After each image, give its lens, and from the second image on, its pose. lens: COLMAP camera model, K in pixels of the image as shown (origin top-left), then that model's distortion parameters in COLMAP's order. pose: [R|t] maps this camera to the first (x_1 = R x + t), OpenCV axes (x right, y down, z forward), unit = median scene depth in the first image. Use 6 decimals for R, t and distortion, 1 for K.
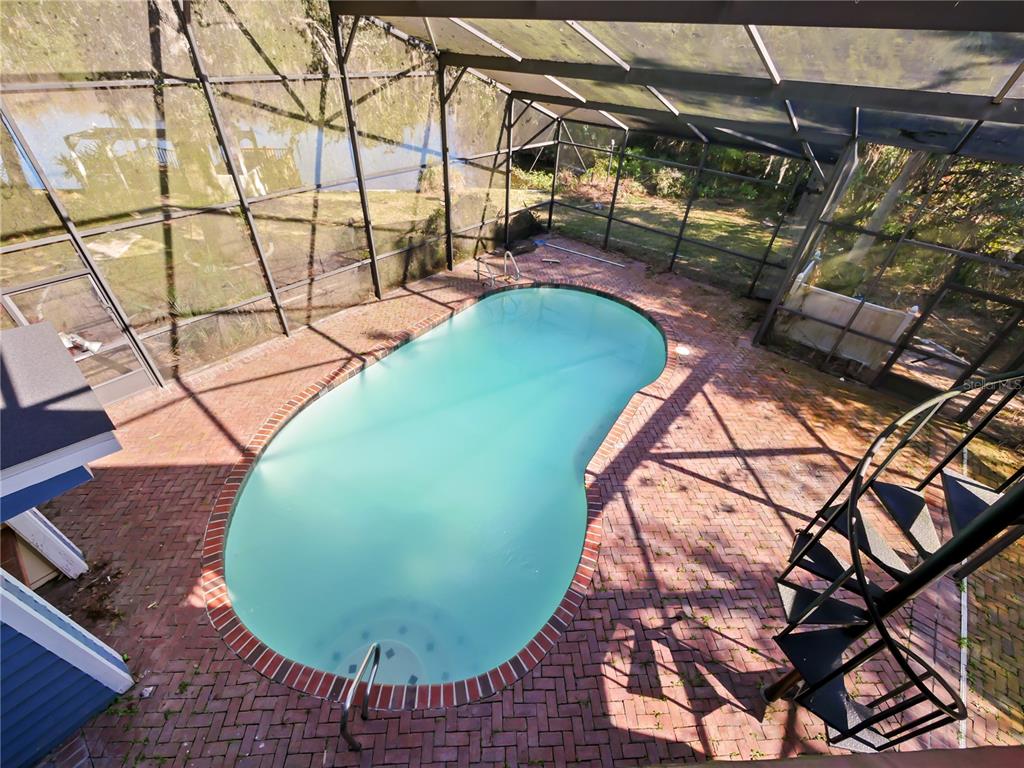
lens RADIAL K [[431.2, 0, 506.7], [0, 431.2, 376.4], [0, 0, 1]] dist [-0.002267, -0.000035]
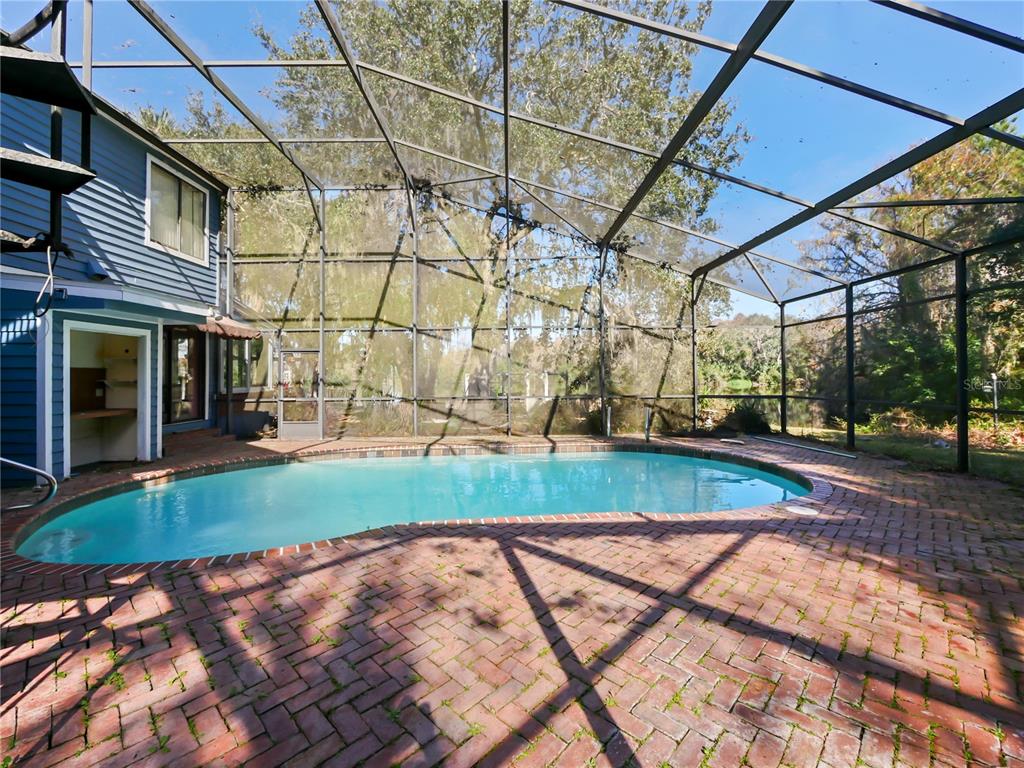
lens RADIAL K [[431.2, 0, 506.7], [0, 431.2, 376.4], [0, 0, 1]] dist [-0.002267, -0.000035]
pose [[0.651926, -0.042821, -0.757073, 0.610903], [-0.446811, 0.784976, -0.429154, 0.207196], [0.612661, 0.618045, 0.492613, 0.479198]]
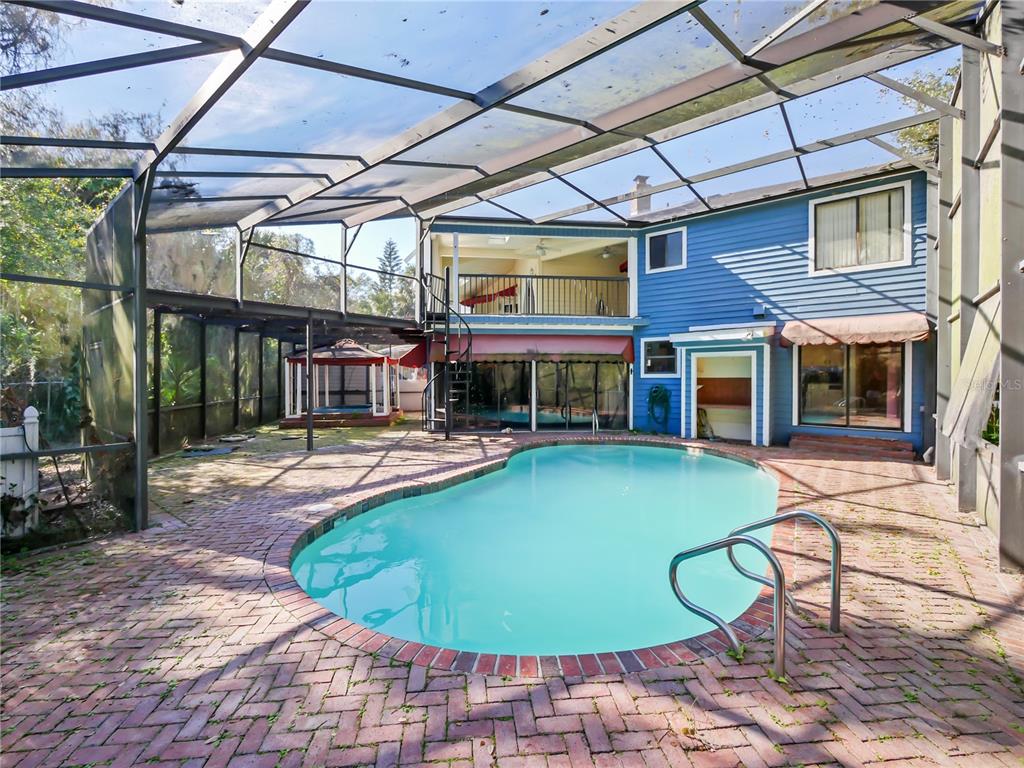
lens RADIAL K [[431.2, 0, 506.7], [0, 431.2, 376.4], [0, 0, 1]] dist [-0.002267, -0.000035]
pose [[-0.998382, -0.036424, -0.043658, 0.213639], [-0.055797, 0.775223, 0.629219, -0.613503], [0.010927, 0.630637, -0.776001, 1.417579]]
